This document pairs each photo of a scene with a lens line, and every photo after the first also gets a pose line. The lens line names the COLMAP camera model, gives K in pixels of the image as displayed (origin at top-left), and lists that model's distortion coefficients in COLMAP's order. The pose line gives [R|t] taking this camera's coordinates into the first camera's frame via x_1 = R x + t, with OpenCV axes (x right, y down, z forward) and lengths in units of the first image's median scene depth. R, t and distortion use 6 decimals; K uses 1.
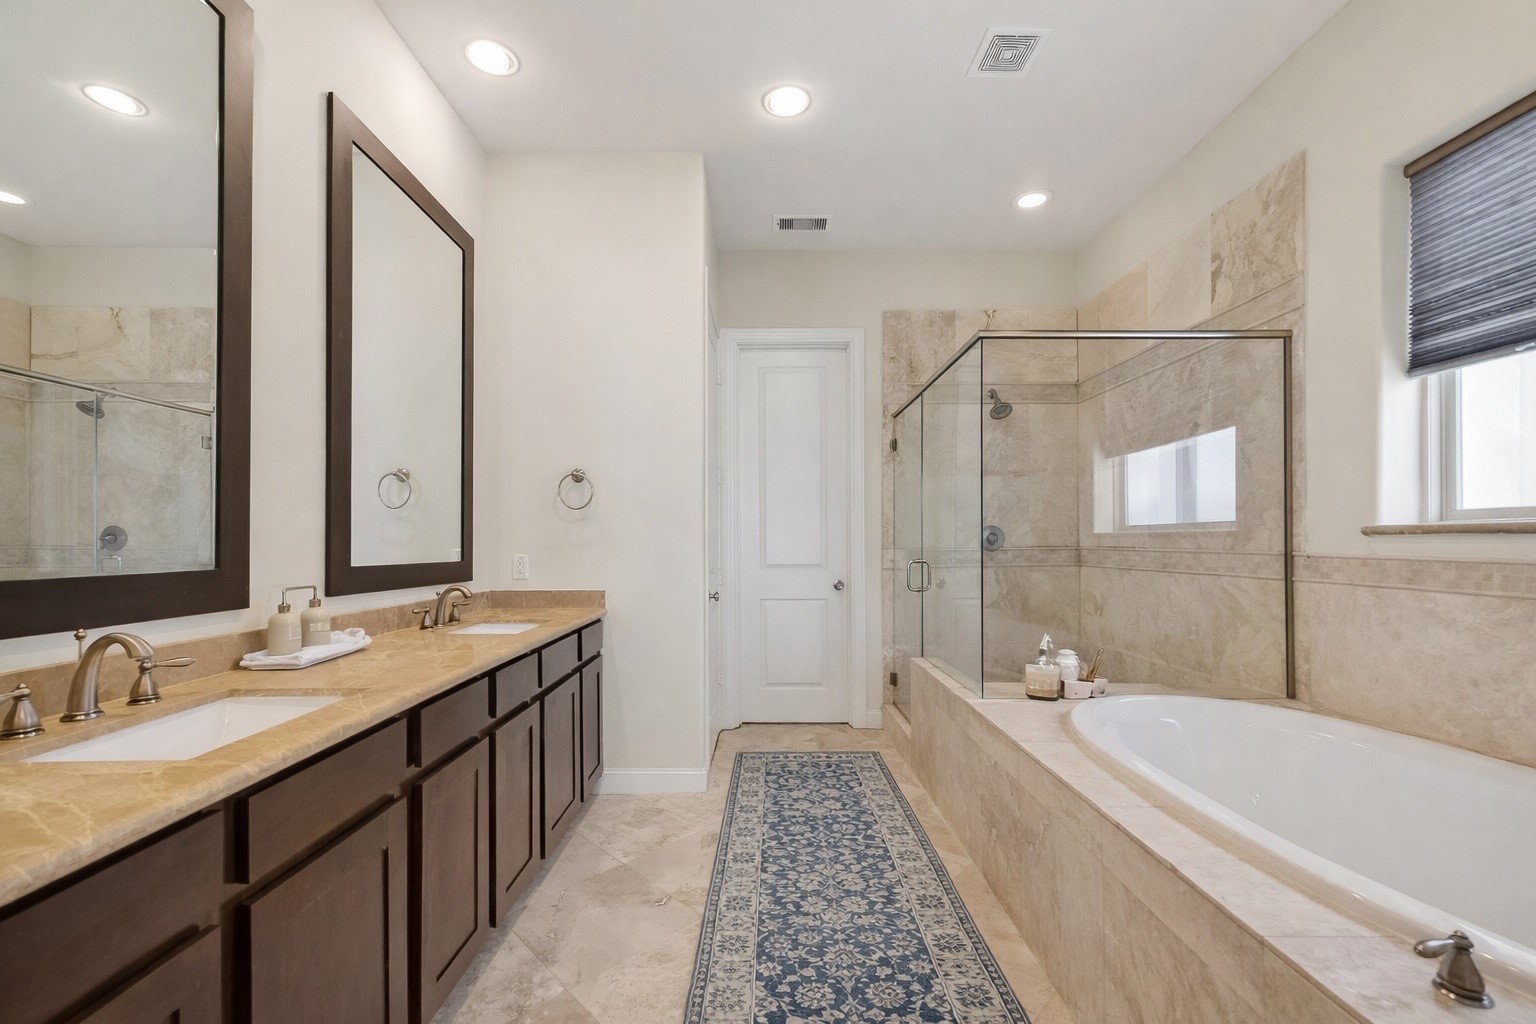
lens RADIAL K [[626.3, 0, 770.5], [0, 626.3, 536.9], [0, 0, 1]] dist [0.000200, 0.000146]
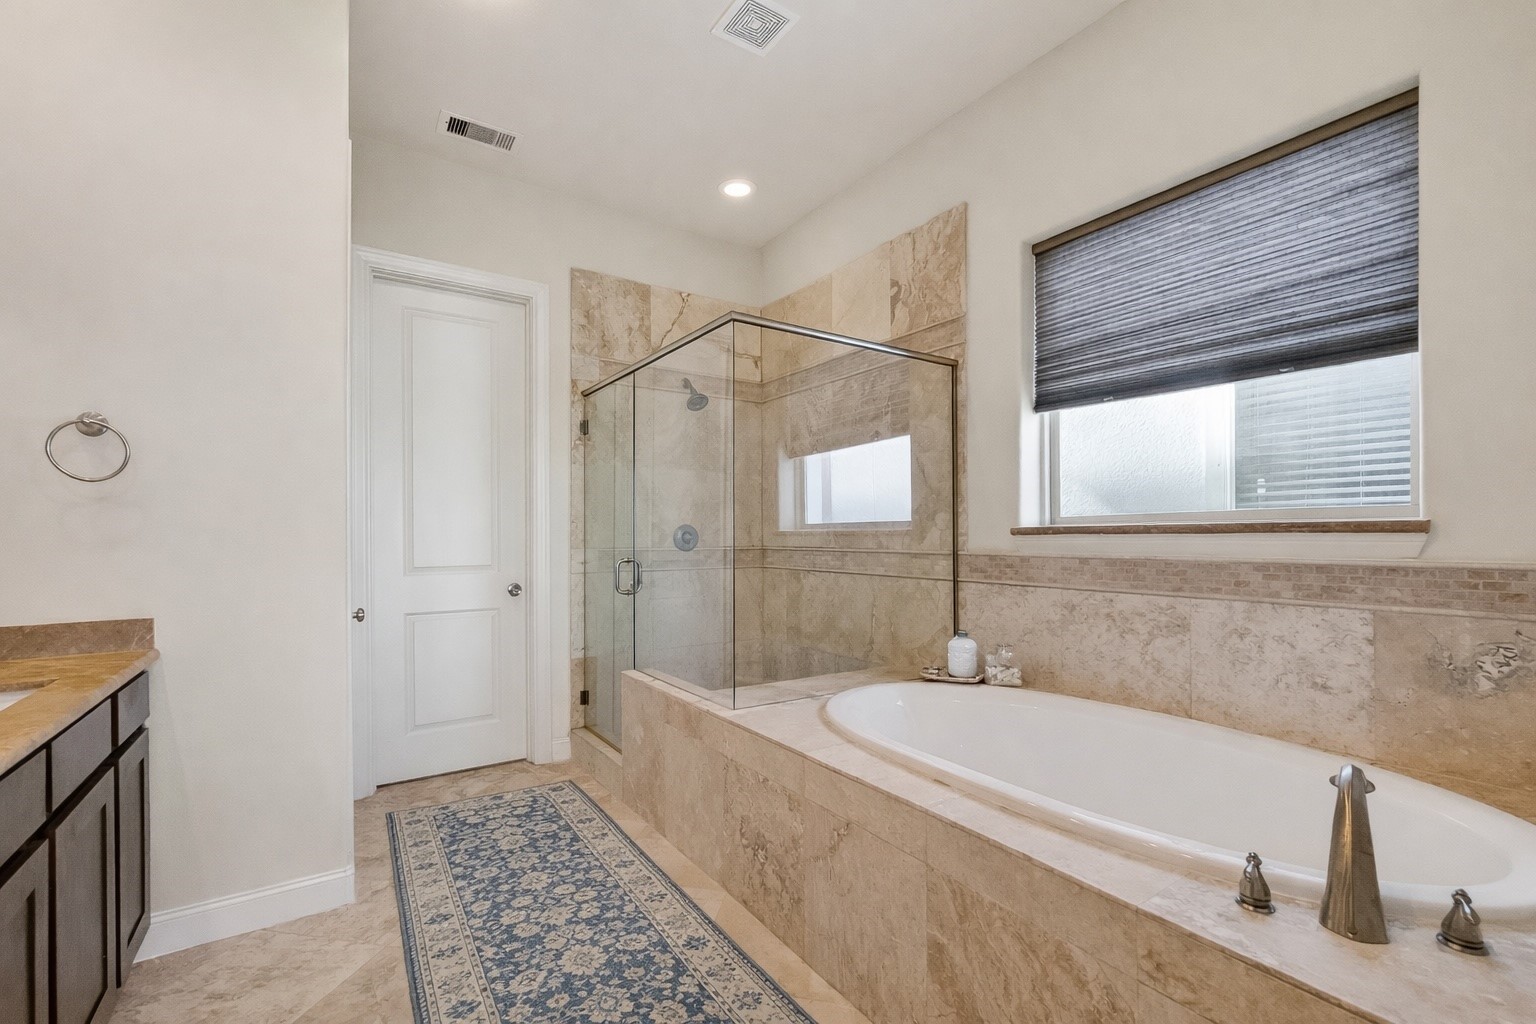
lens RADIAL K [[662.6, 0, 776.5], [0, 662.6, 532.6], [0, 0, 1]] dist [0.002527, 0.000539]
pose [[0.827191, 0.005012, 0.561898, -0.138636], [-0.005206, 0.999986, -0.001255, -0.002709], [-0.561896, -0.001887, 0.827206, 0.138488]]
